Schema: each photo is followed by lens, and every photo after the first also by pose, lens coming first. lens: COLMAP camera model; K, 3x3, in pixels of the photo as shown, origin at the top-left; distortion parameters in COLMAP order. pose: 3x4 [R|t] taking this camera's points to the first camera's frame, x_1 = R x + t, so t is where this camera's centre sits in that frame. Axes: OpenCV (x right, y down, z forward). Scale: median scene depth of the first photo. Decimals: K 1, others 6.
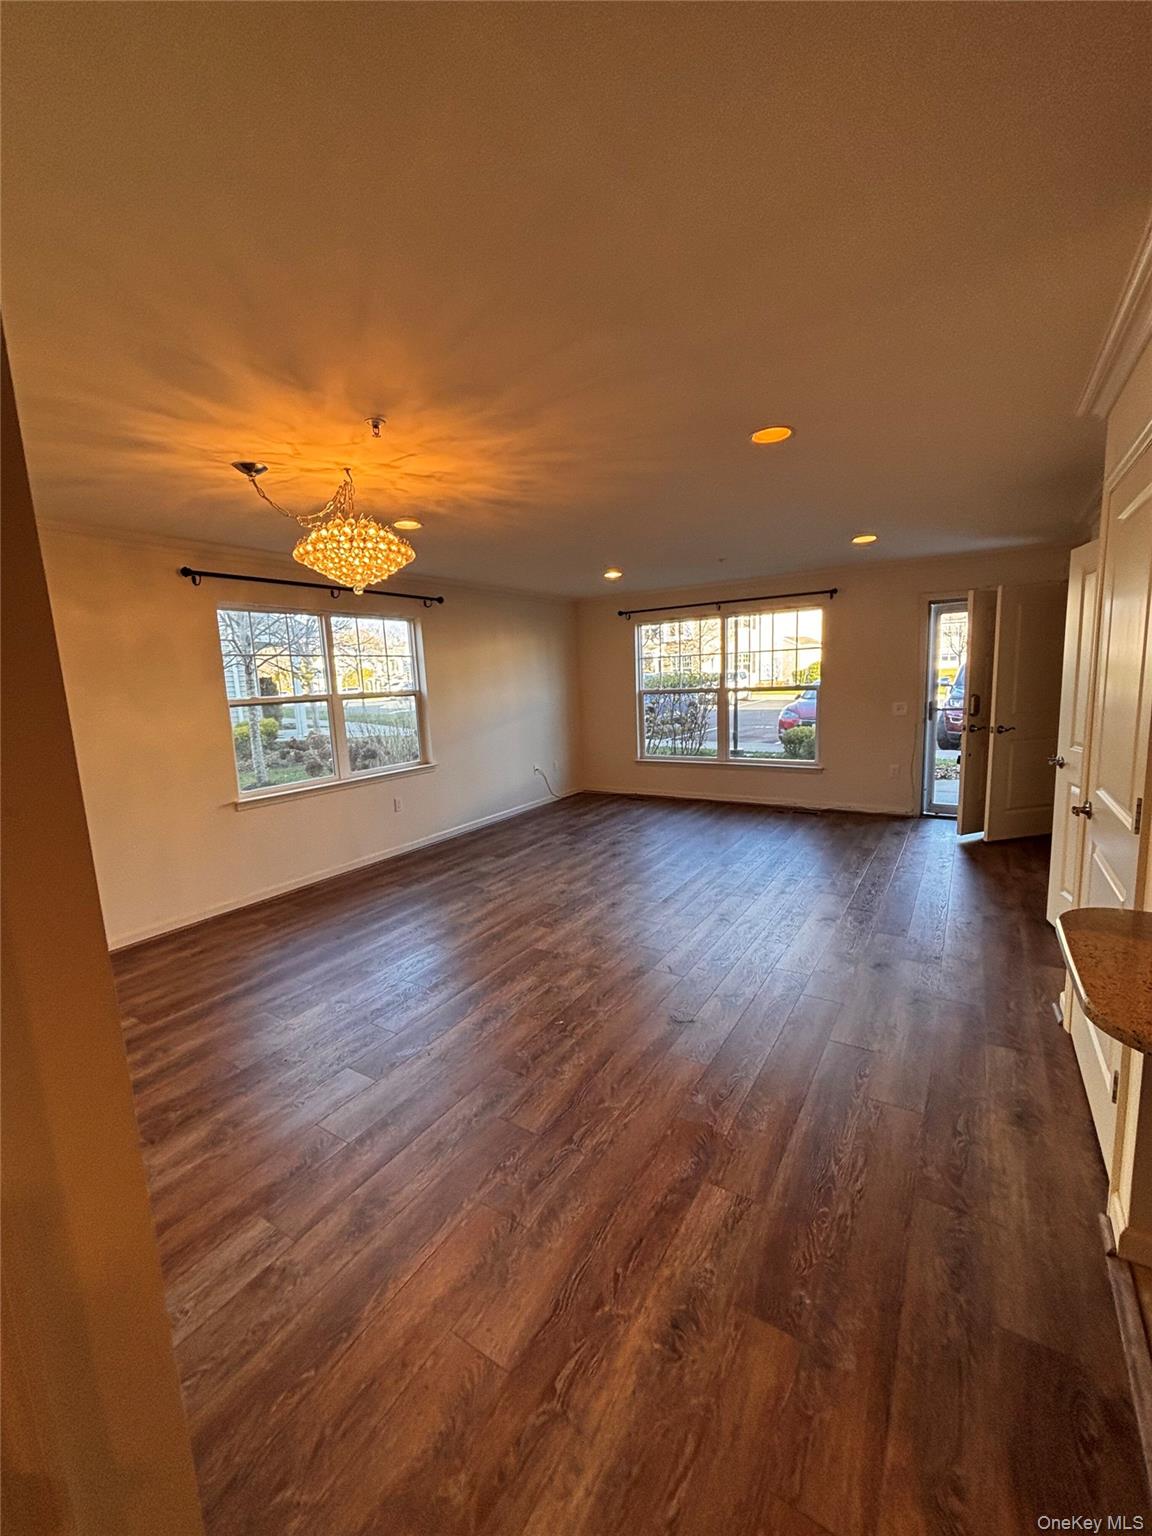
lens RADIAL K [[620.8, 0, 586.2], [0, 620.8, 779.0], [0, 0, 1]] dist [-0.002921, -0.000330]
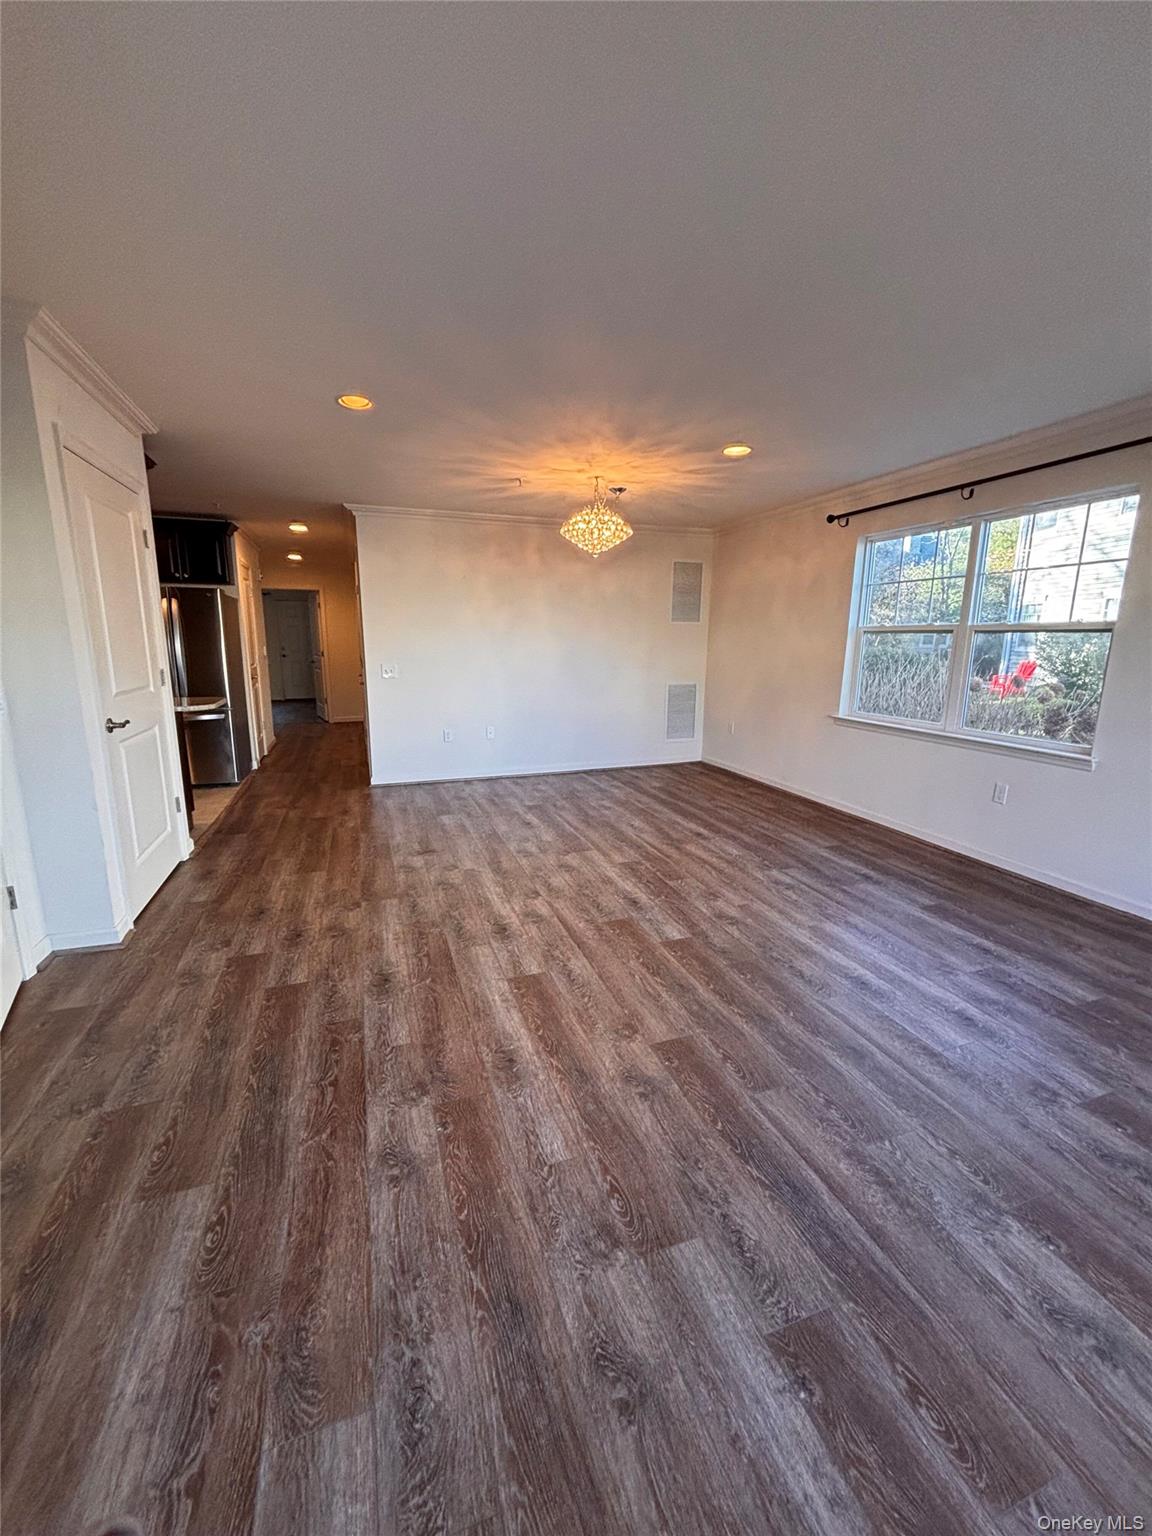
lens RADIAL K [[620.8, 0, 572.2], [0, 620.8, 778.5], [0, 0, 1]] dist [-0.002921, -0.000330]
pose [[-0.639246, 0.202218, -0.741939, 0.597634], [-0.110851, 0.930499, 0.349118, -0.192170], [0.760971, 0.305417, -0.572402, 1.247202]]
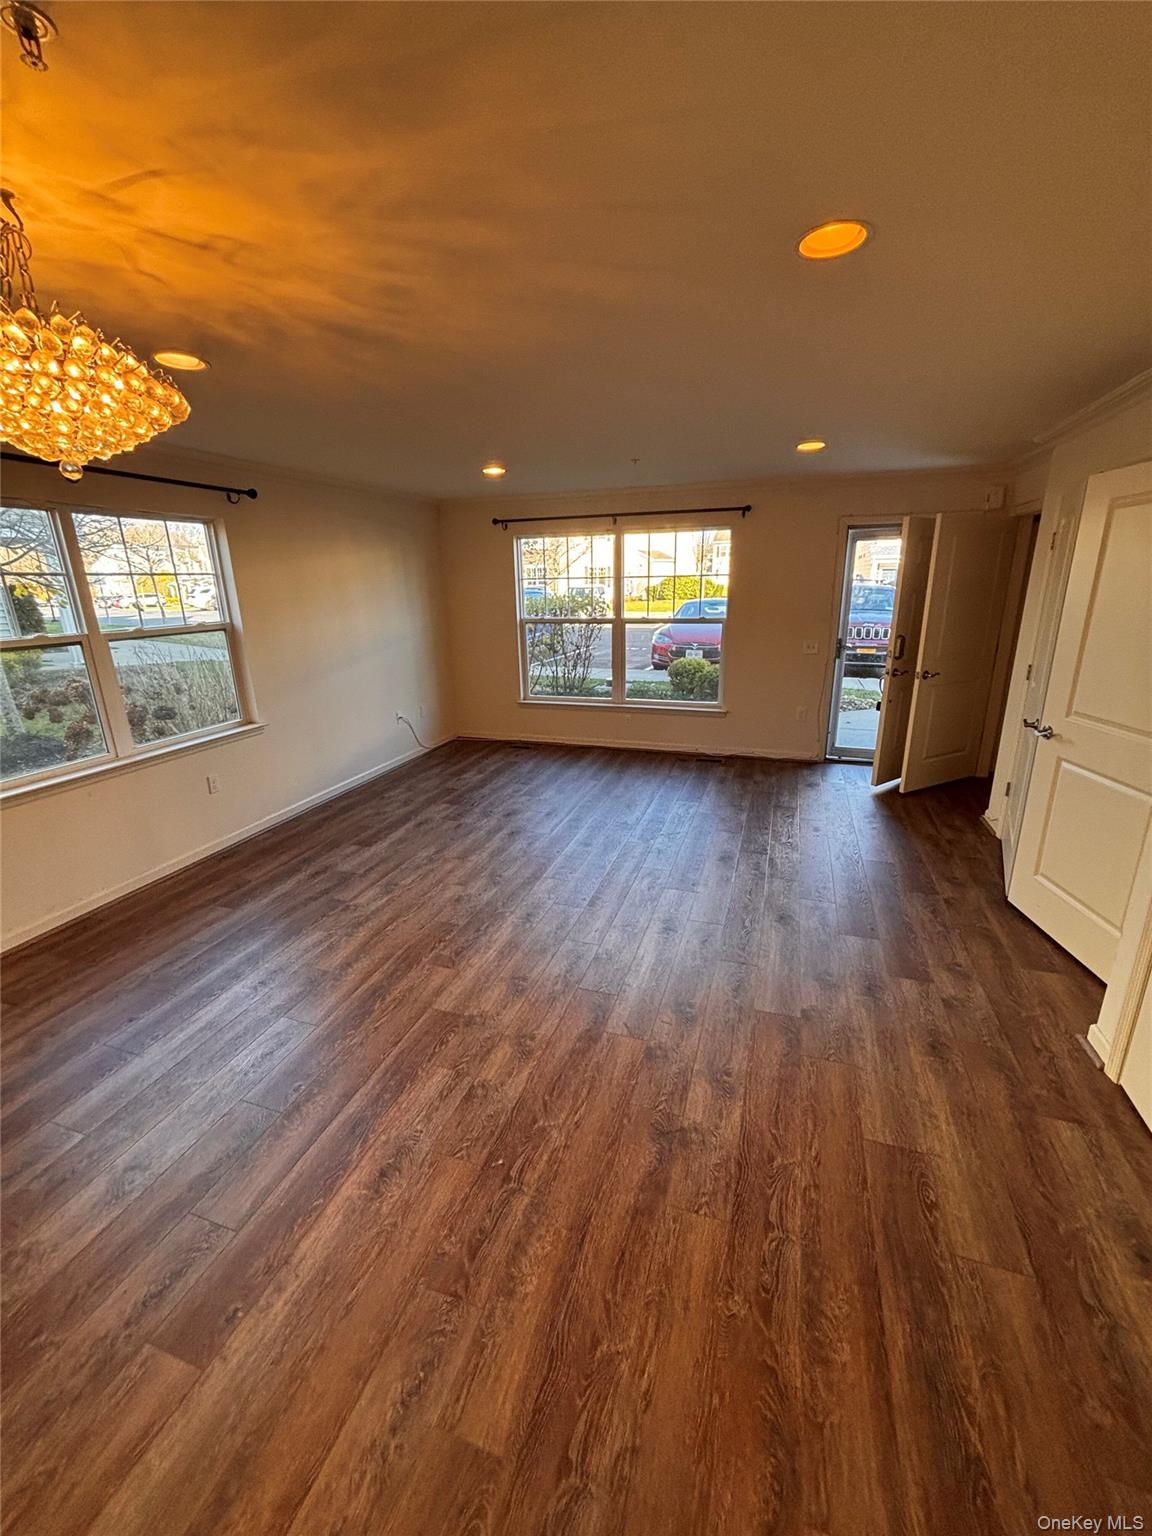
lens RADIAL K [[620.8, 0, 584.0], [0, 620.8, 777.2], [0, 0, 1]] dist [-0.002921, -0.000330]
pose [[0.972916, -0.047622, 0.226200, -0.052319], [0.016807, 0.990532, 0.136250, -0.072168], [-0.230547, -0.128758, 0.964505, 0.233497]]
